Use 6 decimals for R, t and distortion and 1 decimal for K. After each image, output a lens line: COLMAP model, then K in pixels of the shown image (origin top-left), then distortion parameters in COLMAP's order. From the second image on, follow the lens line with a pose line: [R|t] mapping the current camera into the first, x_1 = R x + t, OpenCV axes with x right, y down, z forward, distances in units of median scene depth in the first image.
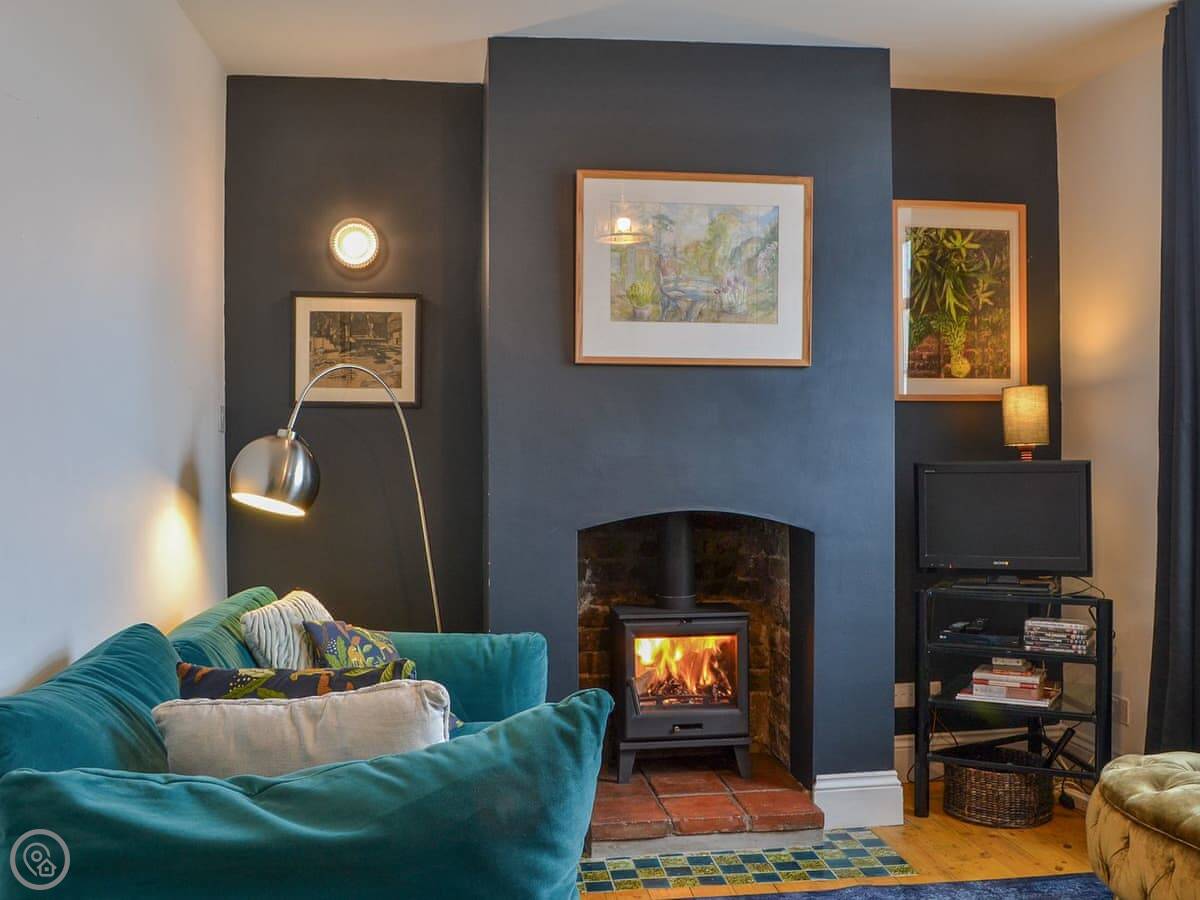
lens RADIAL K [[1566.6, 0, 600.0], [0, 1566.6, 449.7], [0, 0, 1]] dist [-0.178239, 0.000000]
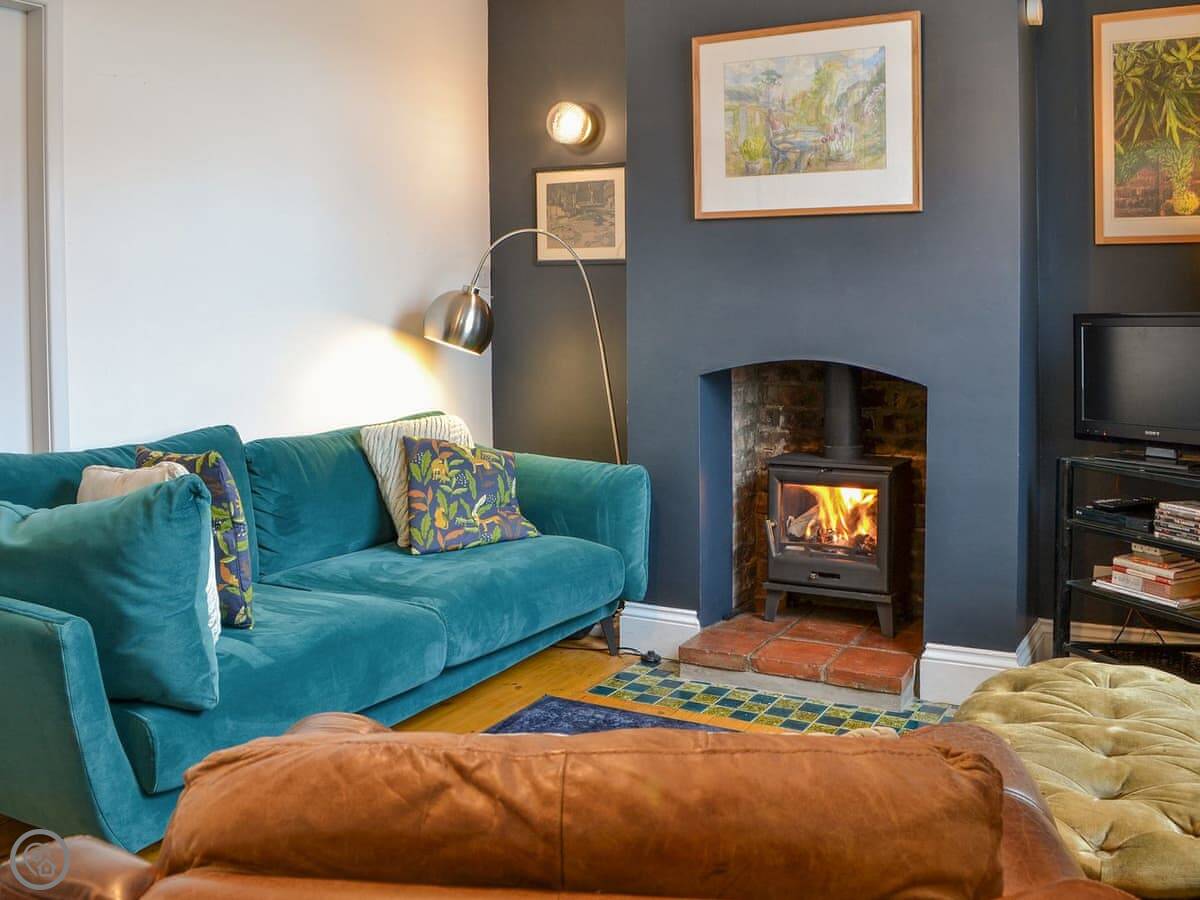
lens RADIAL K [[1809.7, 0, 600.2], [0, 1809.7, 452.2], [0, 0, 1]] dist [-0.229967, 0.000000]
pose [[0.619923, 0.058043, -0.782513, 0.880676], [0.004073, 0.997009, 0.077180, 0.008002], [0.784652, -0.051033, 0.617832, 0.172089]]
